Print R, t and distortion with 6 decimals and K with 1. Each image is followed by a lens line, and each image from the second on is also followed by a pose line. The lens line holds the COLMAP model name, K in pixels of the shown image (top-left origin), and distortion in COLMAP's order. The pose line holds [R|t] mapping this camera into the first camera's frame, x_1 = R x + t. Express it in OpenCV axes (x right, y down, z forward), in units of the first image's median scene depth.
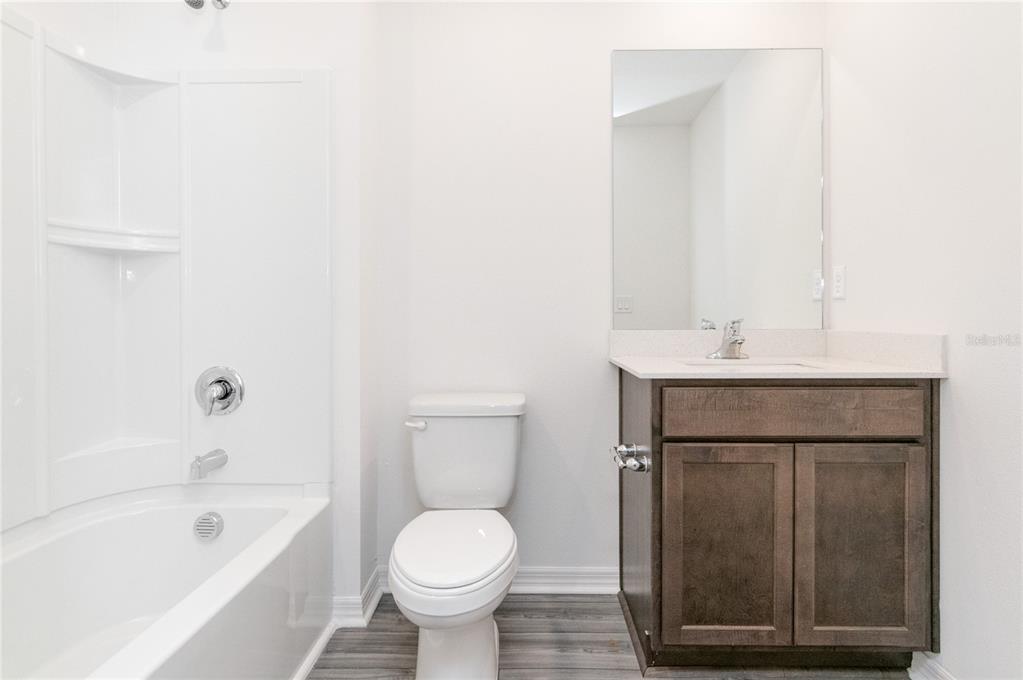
lens RADIAL K [[531.8, 0, 507.7], [0, 531.8, 347.5], [0, 0, 1]] dist [0.004315, 0.001061]
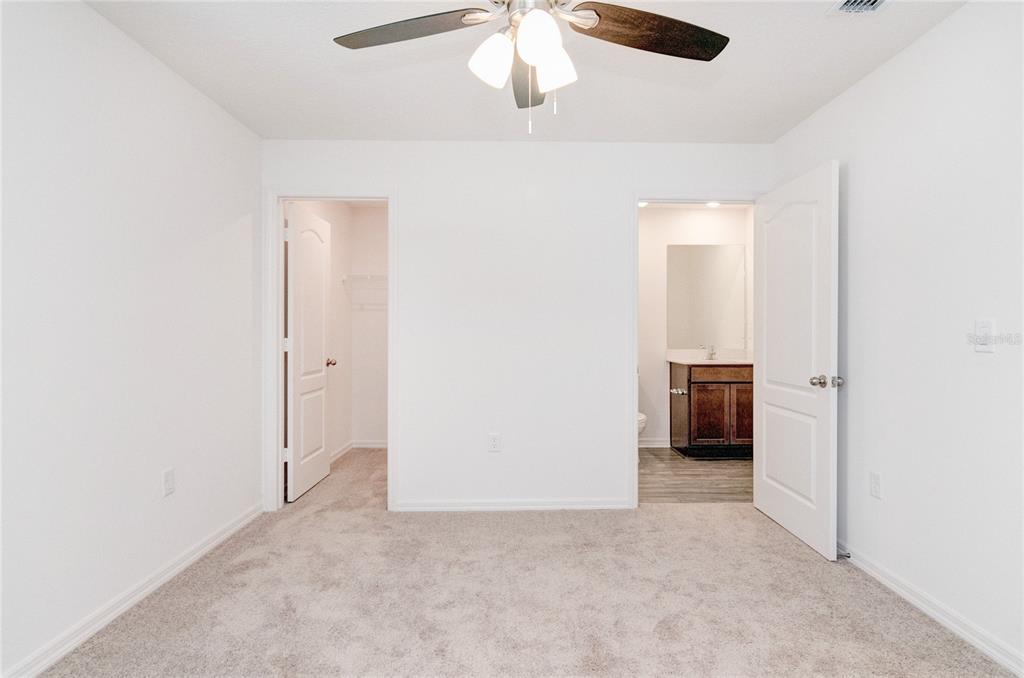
lens RADIAL K [[532.3, 0, 514.5], [0, 532.3, 333.6], [0, 0, 1]] dist [0.004315, 0.001061]
pose [[0.999987, 0.005089, -0.000161, -0.815431], [-0.005089, 0.999977, -0.004415, -0.114631], [0.000139, 0.004416, 0.999990, -2.336975]]
